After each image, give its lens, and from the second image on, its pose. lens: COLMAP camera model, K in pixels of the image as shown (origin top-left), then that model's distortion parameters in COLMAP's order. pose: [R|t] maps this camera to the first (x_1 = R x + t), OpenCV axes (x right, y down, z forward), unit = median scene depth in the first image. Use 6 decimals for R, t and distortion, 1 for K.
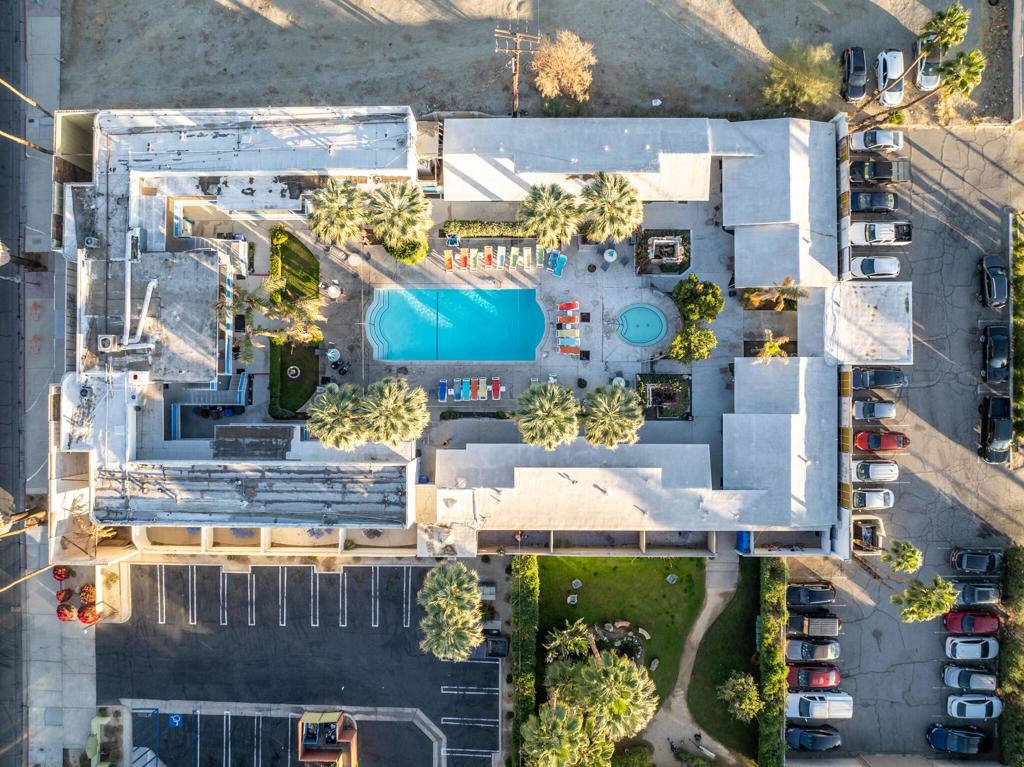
lens RADIAL K [[726.0, 0, 512.0], [0, 726.0, 383.5], [0, 0, 1]] dist [-0.053439, 0.029677]
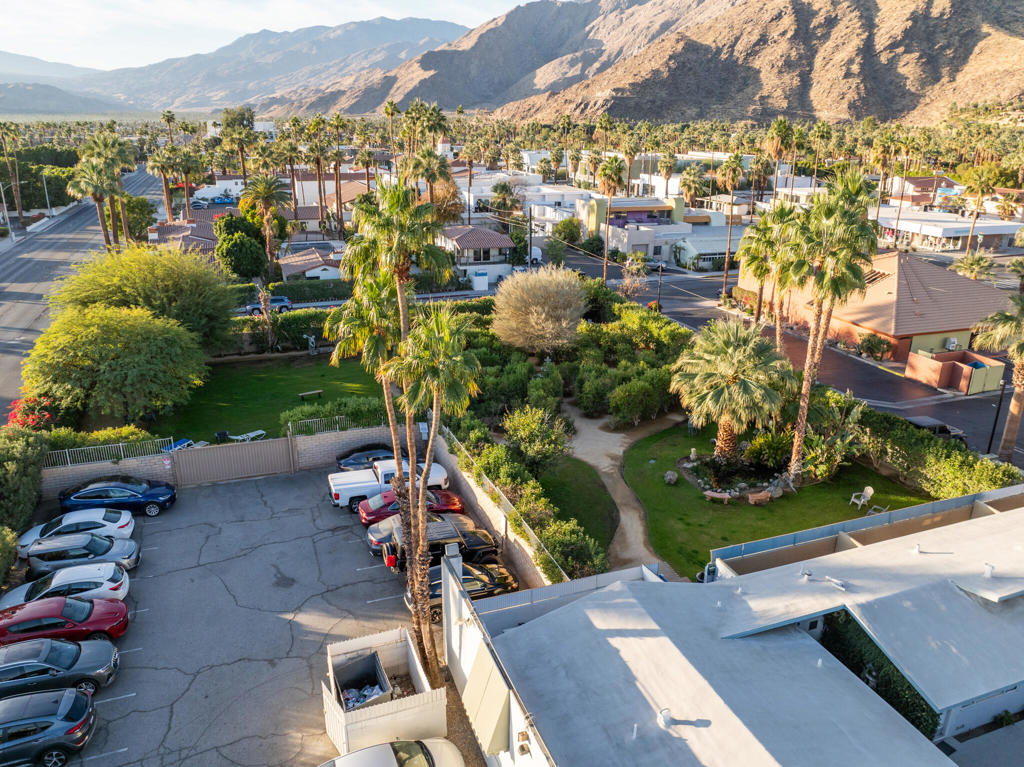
lens RADIAL K [[751.0, 0, 512.0], [0, 751.0, 383.5], [0, 0, 1]] dist [-0.052332, 0.024712]
pose [[-0.934672, 0.117317, -0.335595, 0.522037], [-0.355508, -0.311415, 0.881269, -0.088591], [-0.001121, 0.943005, 0.332778, 0.717874]]
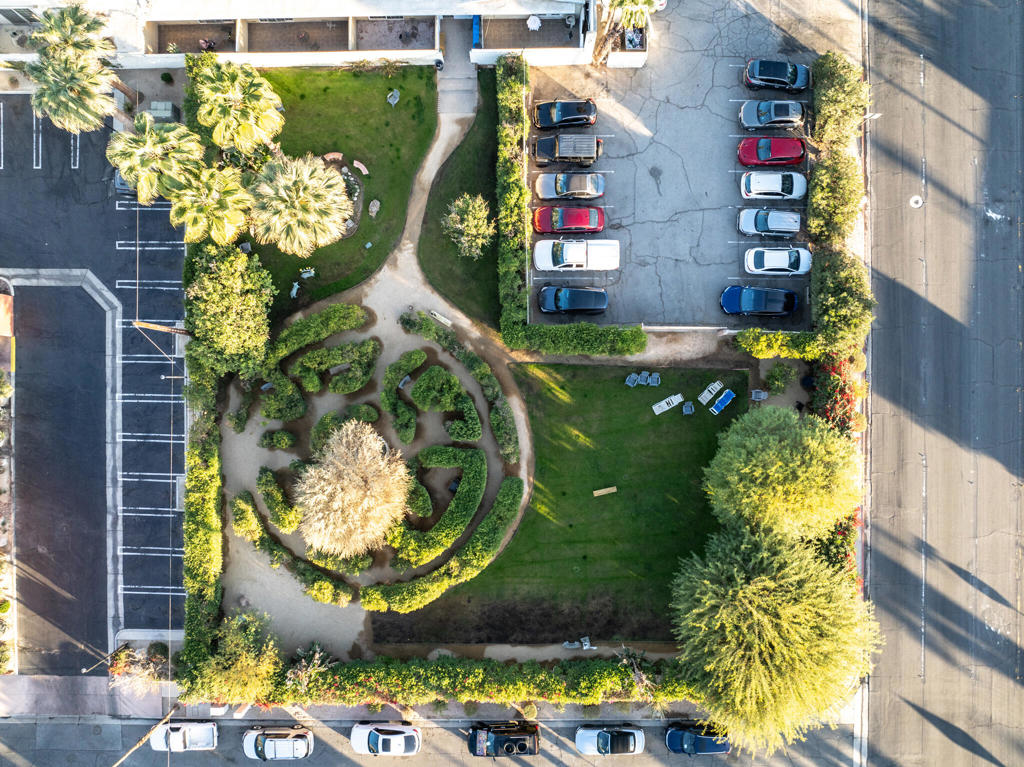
lens RADIAL K [[726.0, 0, 512.0], [0, 726.0, 383.5], [0, 0, 1]] dist [-0.053439, 0.029677]
pose [[0.999994, -0.003130, 0.001108, 0.350025], [0.003129, 0.999995, 0.001085, 0.586433], [-0.001111, -0.001082, 0.999999, 0.192842]]
